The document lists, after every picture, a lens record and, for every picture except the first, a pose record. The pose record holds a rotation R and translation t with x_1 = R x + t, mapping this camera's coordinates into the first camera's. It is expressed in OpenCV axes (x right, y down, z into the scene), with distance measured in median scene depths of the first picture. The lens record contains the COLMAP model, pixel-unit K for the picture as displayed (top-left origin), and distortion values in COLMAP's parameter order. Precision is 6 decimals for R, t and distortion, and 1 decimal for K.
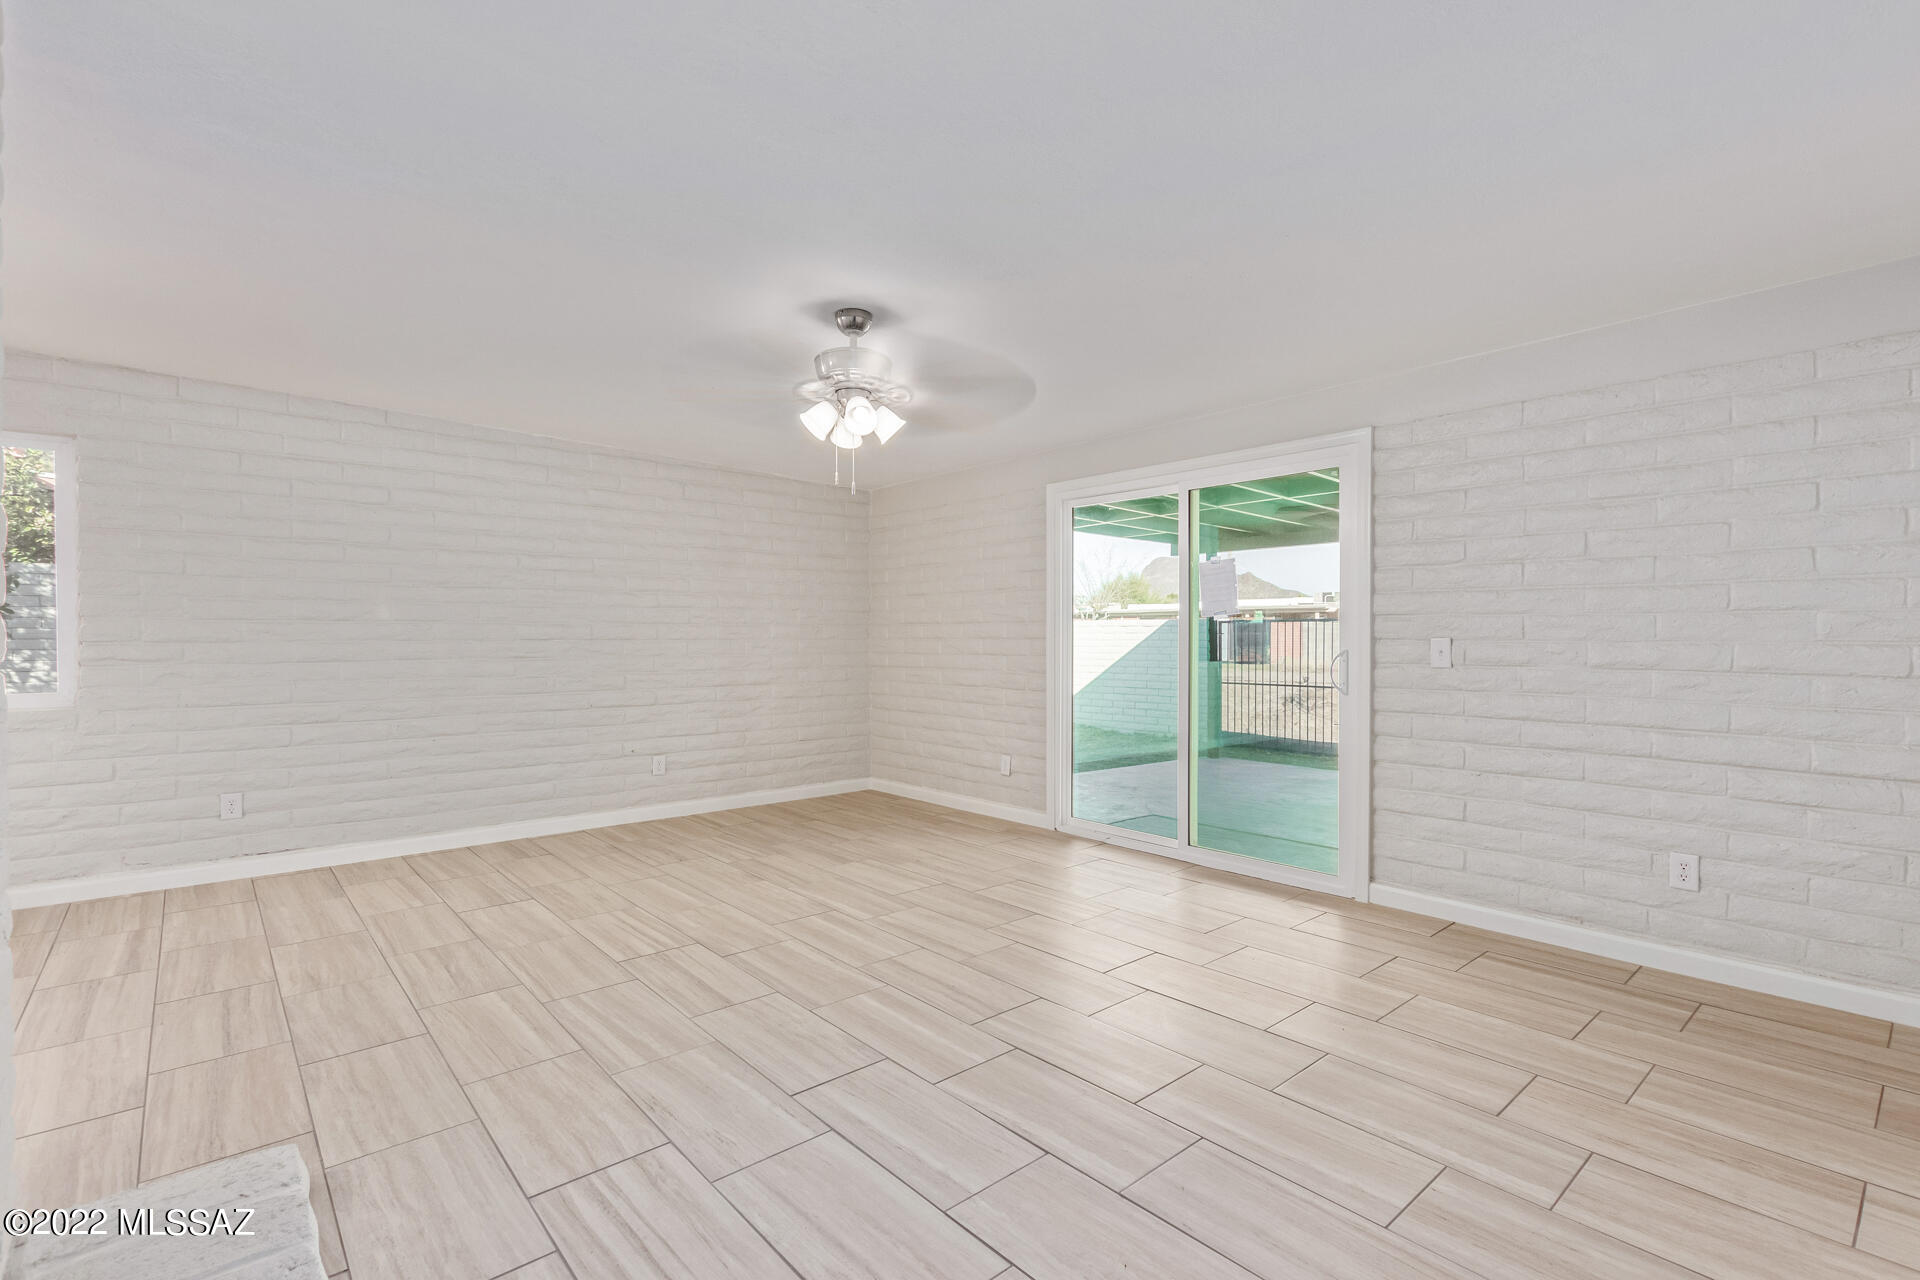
lens RADIAL K [[890.4, 0, 966.8], [0, 890.4, 642.3], [0, 0, 1]] dist [0.009066, -0.003733]
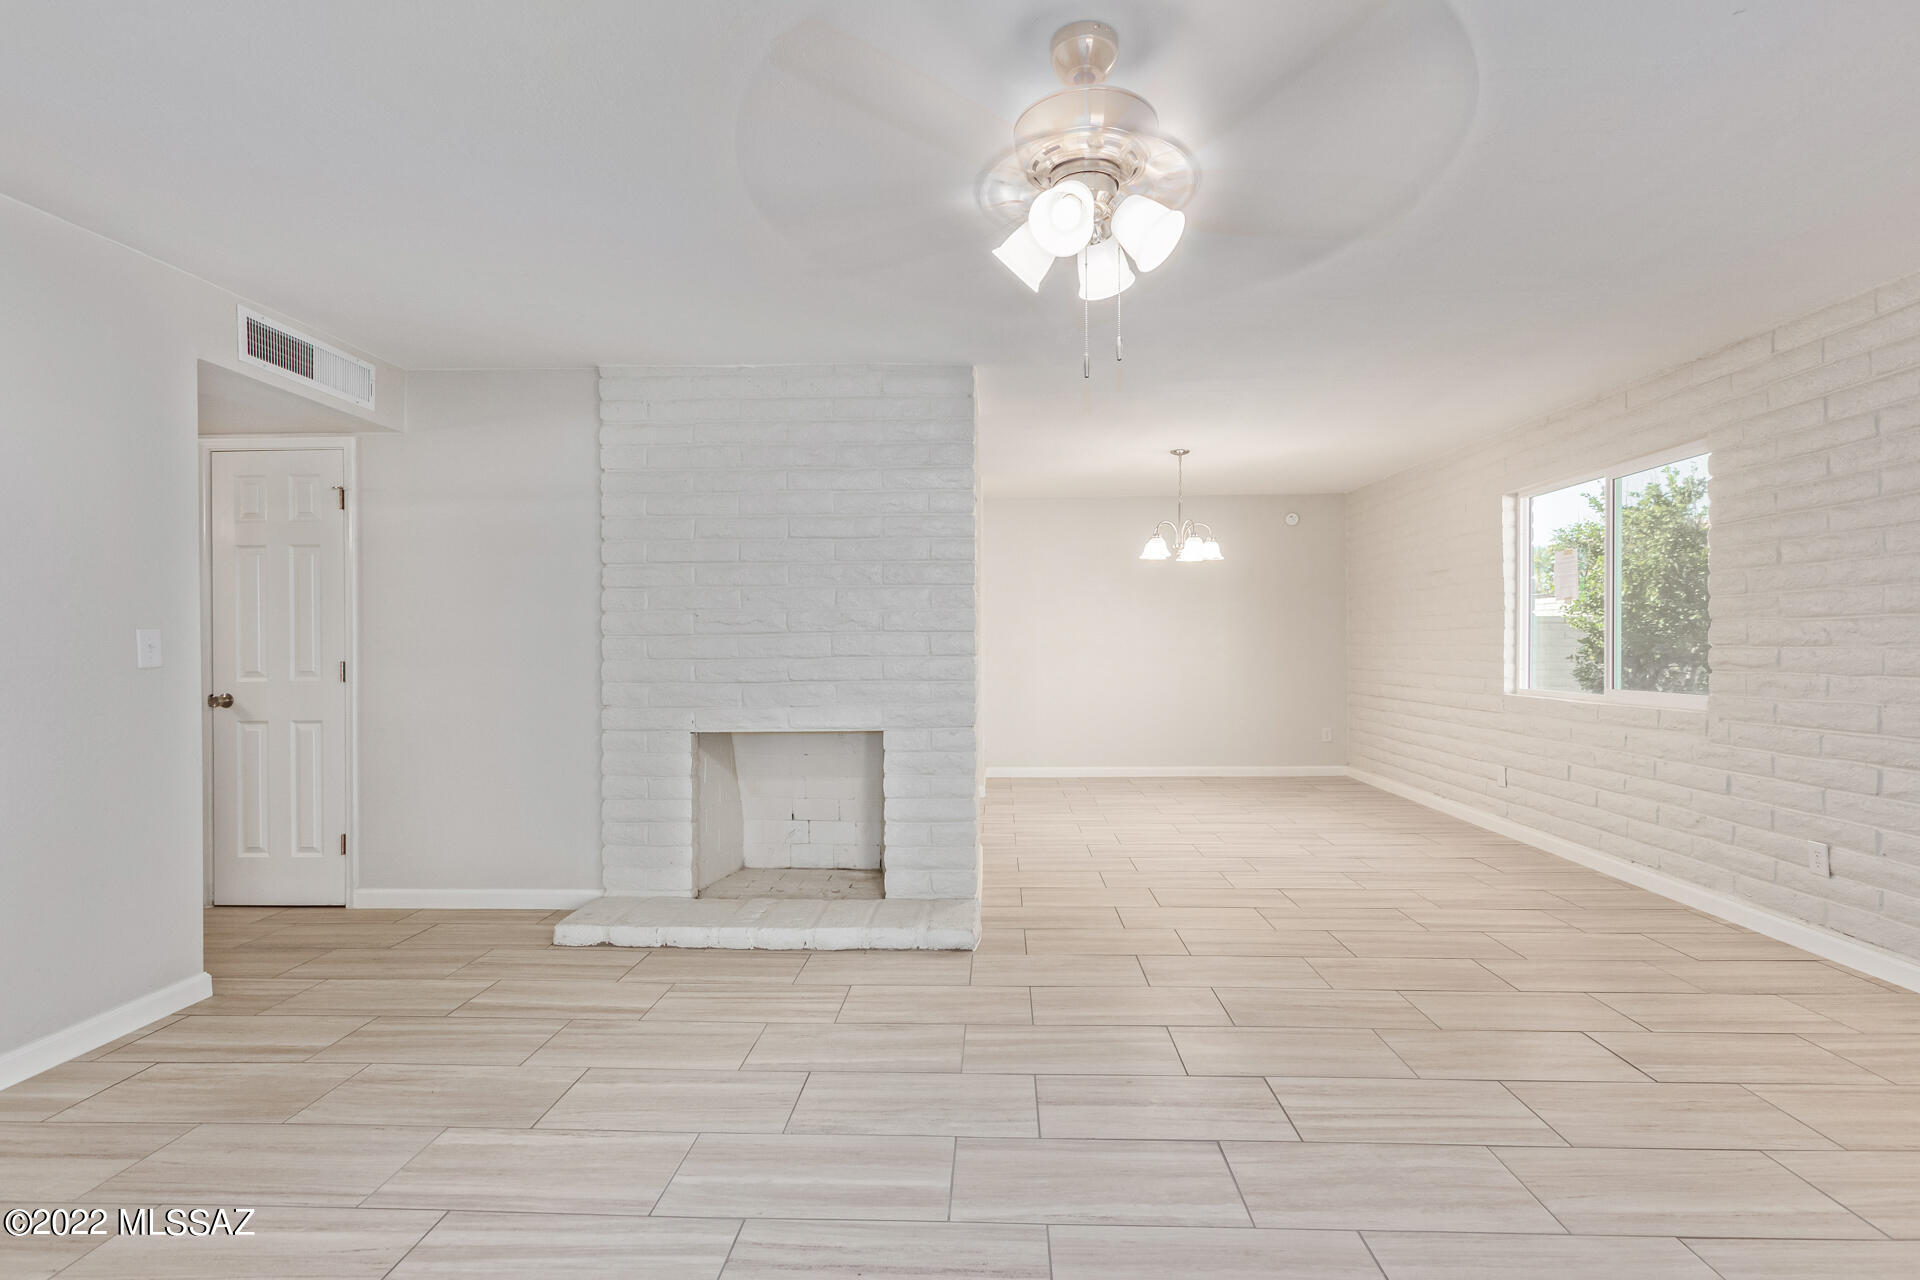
lens RADIAL K [[890.4, 0, 976.5], [0, 890.4, 642.5], [0, 0, 1]] dist [0.009066, -0.003733]
pose [[-0.688614, 0.001211, -0.725128, 0.311133], [0.002484, 0.999997, -0.000688, -0.005157], [0.725124, -0.002275, -0.688614, 1.325955]]
